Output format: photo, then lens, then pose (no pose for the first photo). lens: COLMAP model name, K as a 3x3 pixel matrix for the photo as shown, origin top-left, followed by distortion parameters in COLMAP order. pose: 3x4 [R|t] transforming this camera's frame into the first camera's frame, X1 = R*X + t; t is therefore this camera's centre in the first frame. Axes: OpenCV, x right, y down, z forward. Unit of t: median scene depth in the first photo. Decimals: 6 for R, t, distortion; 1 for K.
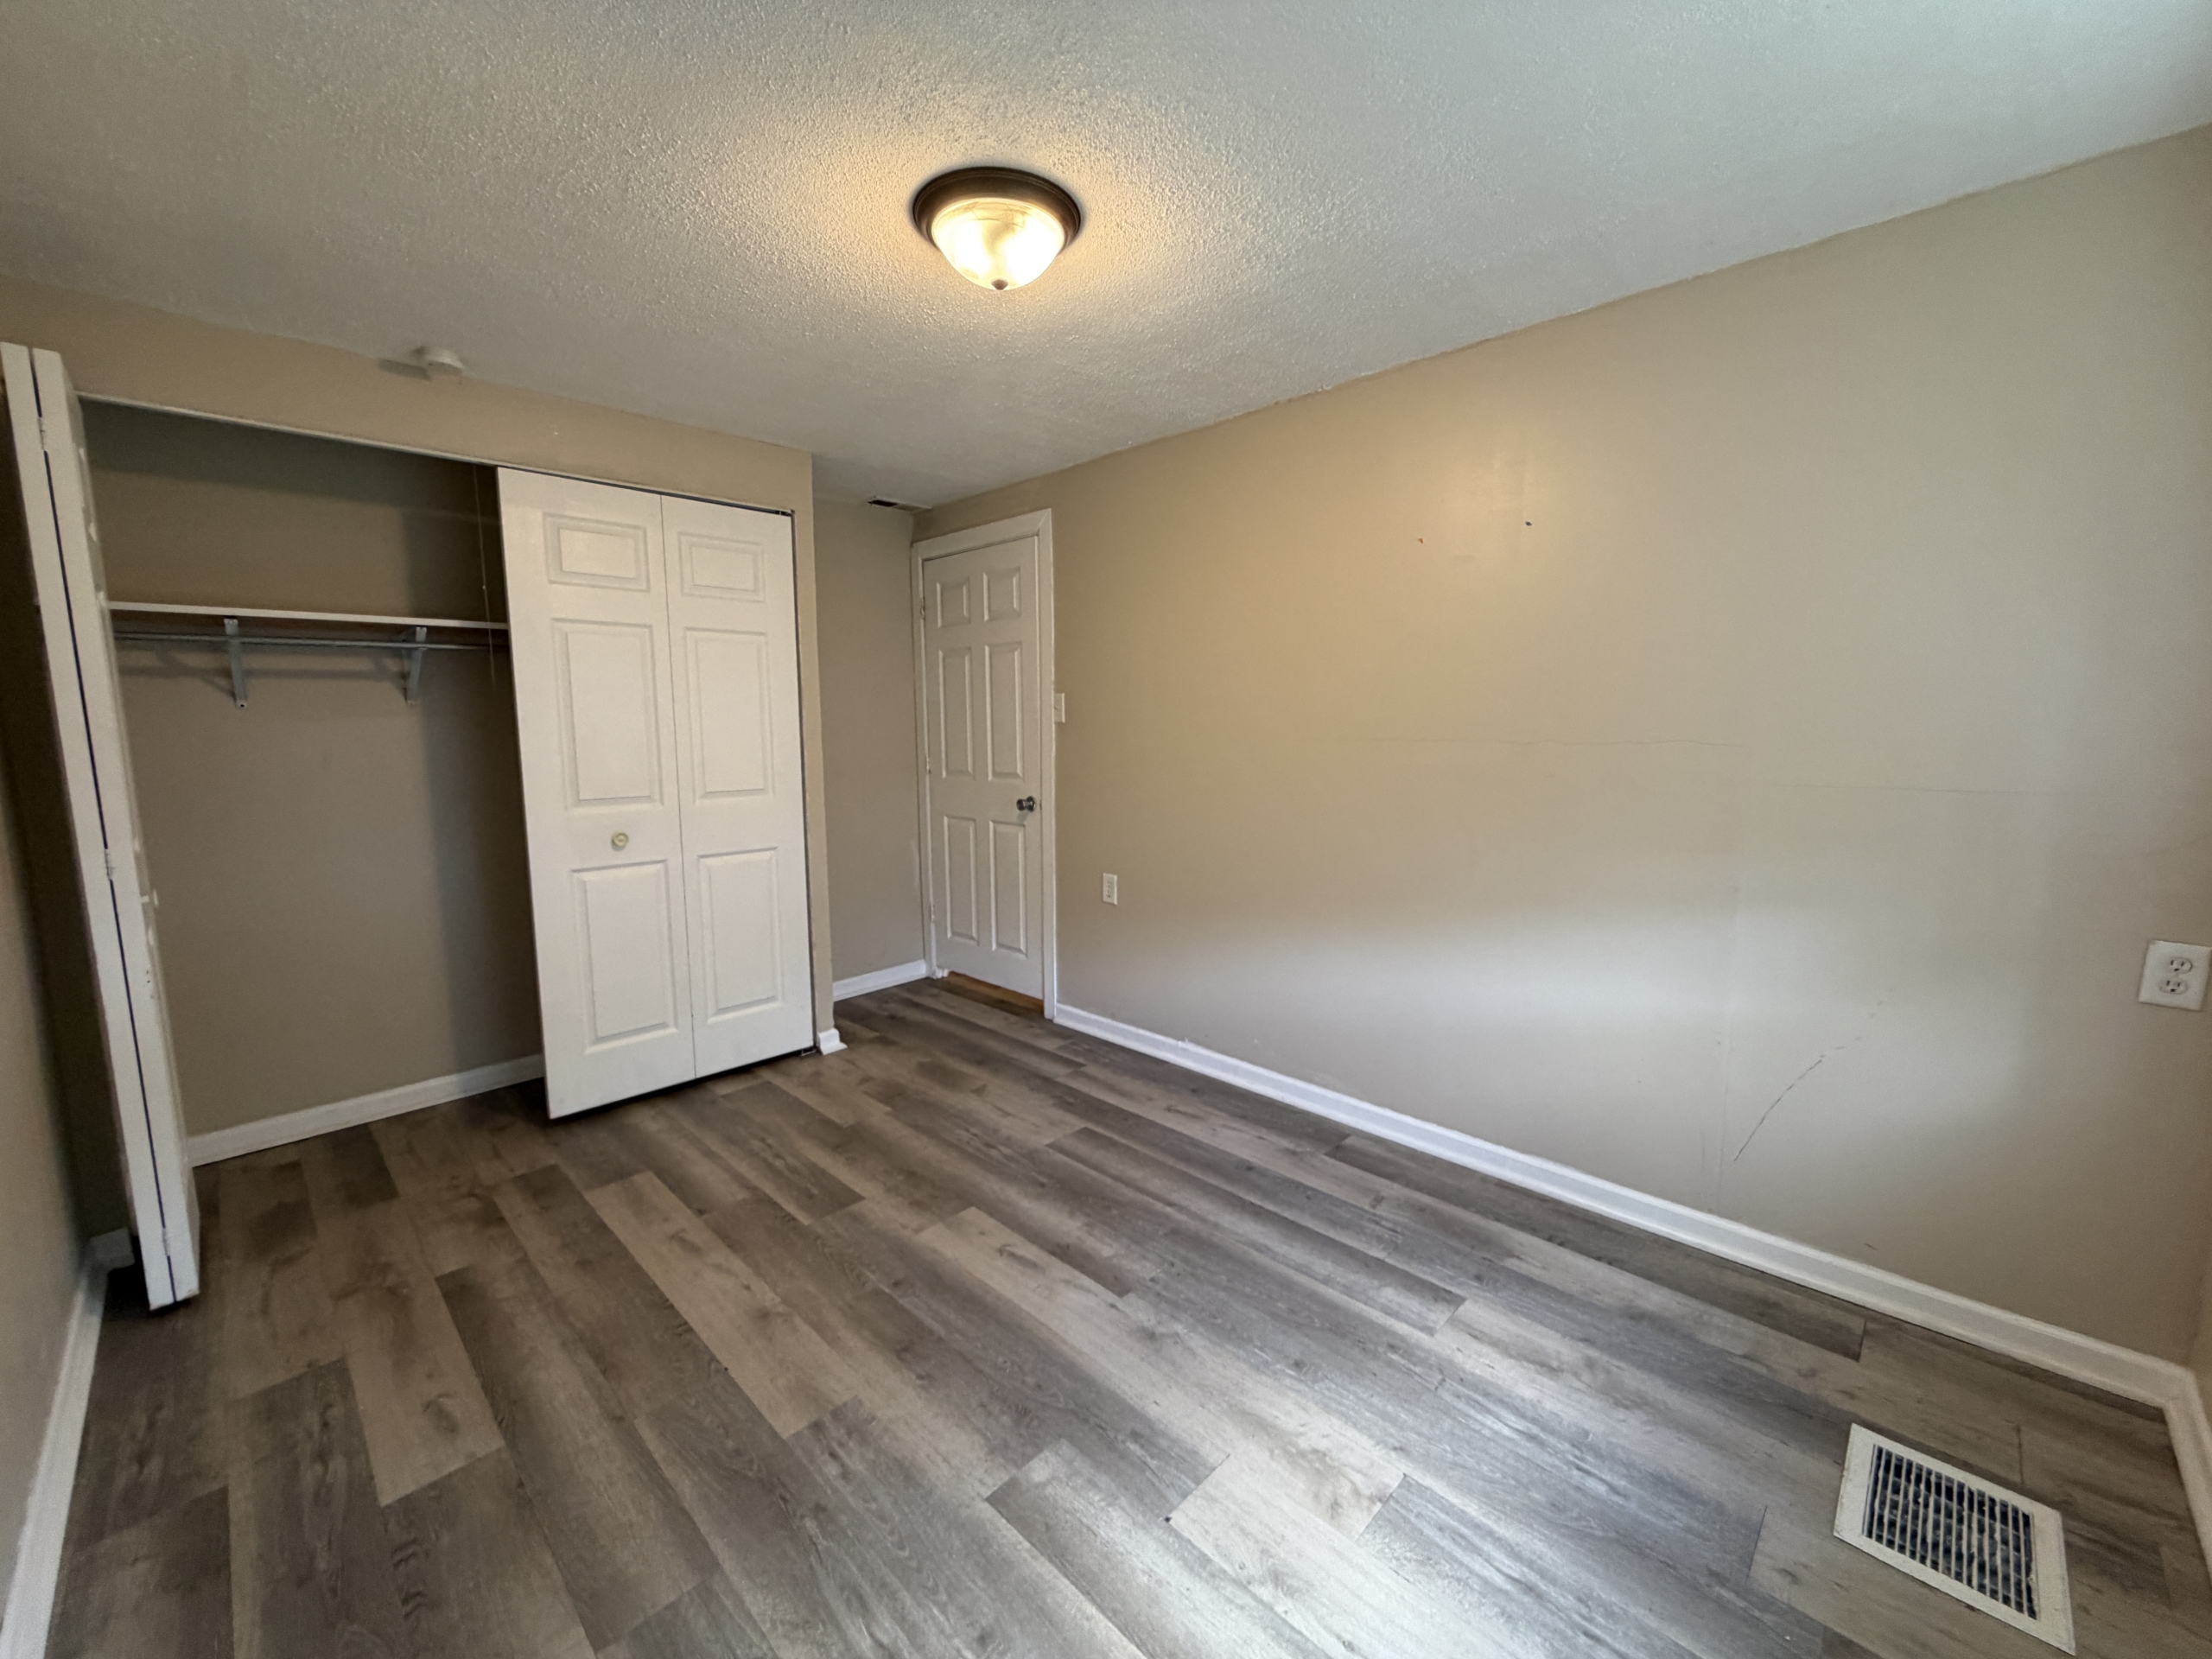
lens RADIAL K [[882.4, 0, 1104.5], [0, 882.4, 830.2], [0, 0, 1]] dist [0.002345, 0.000171]
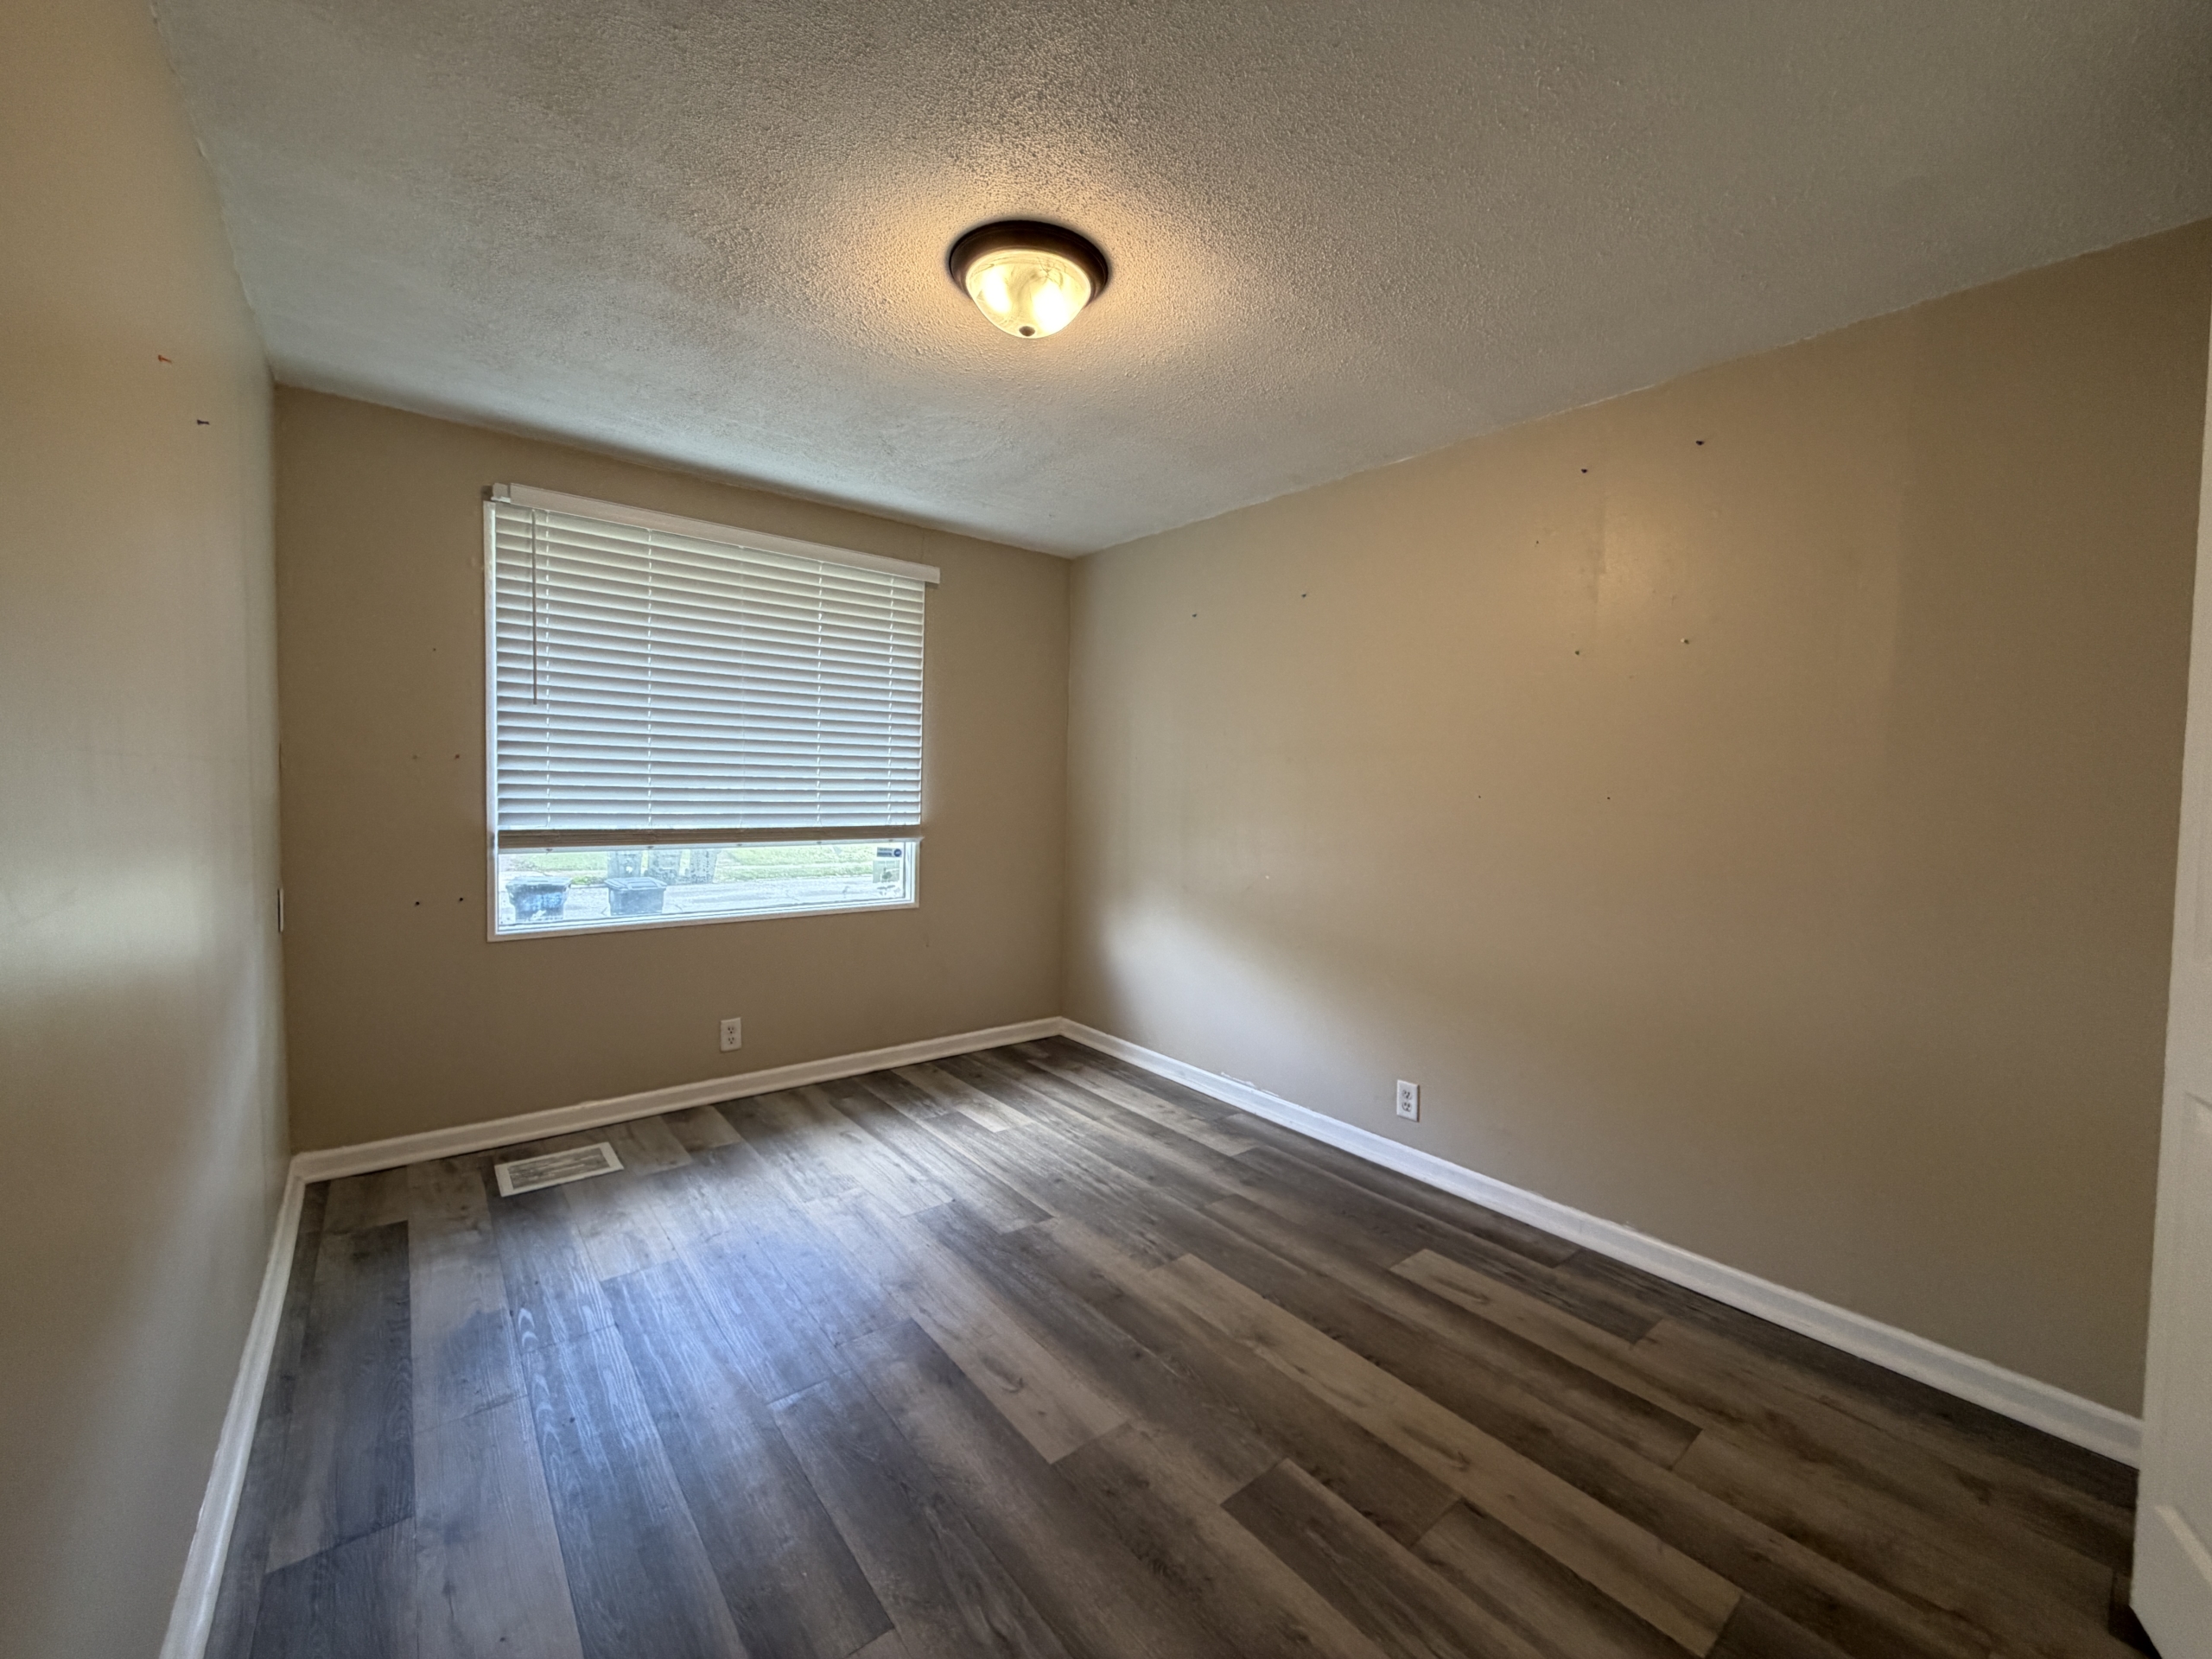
lens RADIAL K [[882.4, 0, 1109.5], [0, 882.4, 829.6], [0, 0, 1]] dist [0.002345, 0.000171]
pose [[-0.993629, -0.020186, 0.110875, -0.310979], [-0.000880, 0.985187, 0.171479, -0.194173], [-0.112694, 0.170289, -0.978929, 1.897896]]
